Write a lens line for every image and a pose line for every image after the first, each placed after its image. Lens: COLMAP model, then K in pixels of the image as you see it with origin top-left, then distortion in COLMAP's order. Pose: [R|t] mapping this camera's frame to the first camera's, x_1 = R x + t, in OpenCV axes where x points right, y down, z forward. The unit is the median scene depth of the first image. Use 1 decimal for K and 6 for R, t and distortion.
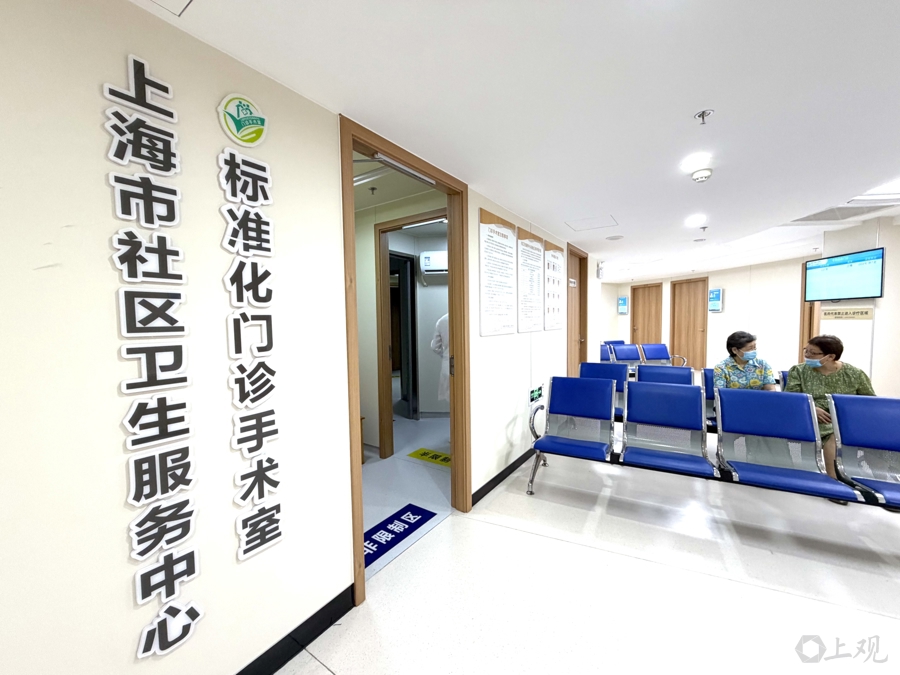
lens RADIAL K [[361.5, 0, 450.2], [0, 361.5, 335.8], [0, 0, 1]] dist [-0.000386, -0.000028]
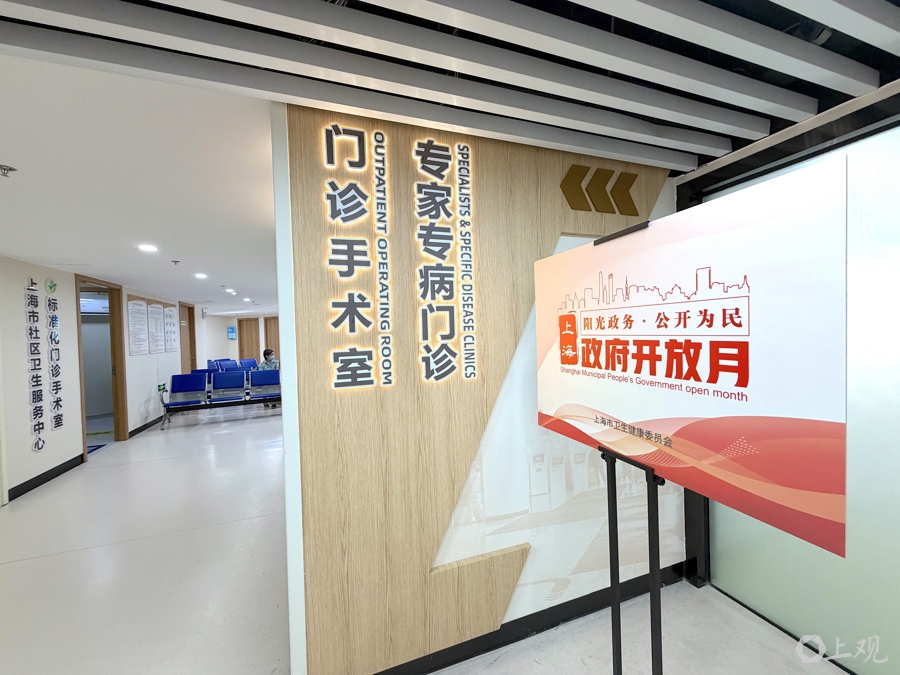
lens RADIAL K [[361.5, 0, 451.1], [0, 361.5, 337.9], [0, 0, 1]] dist [-0.000386, -0.000028]
pose [[0.582359, -0.017673, 0.812740, -1.015570], [0.063818, 0.997672, -0.024034, 0.130621], [-0.810423, 0.065864, 0.582131, -3.280139]]
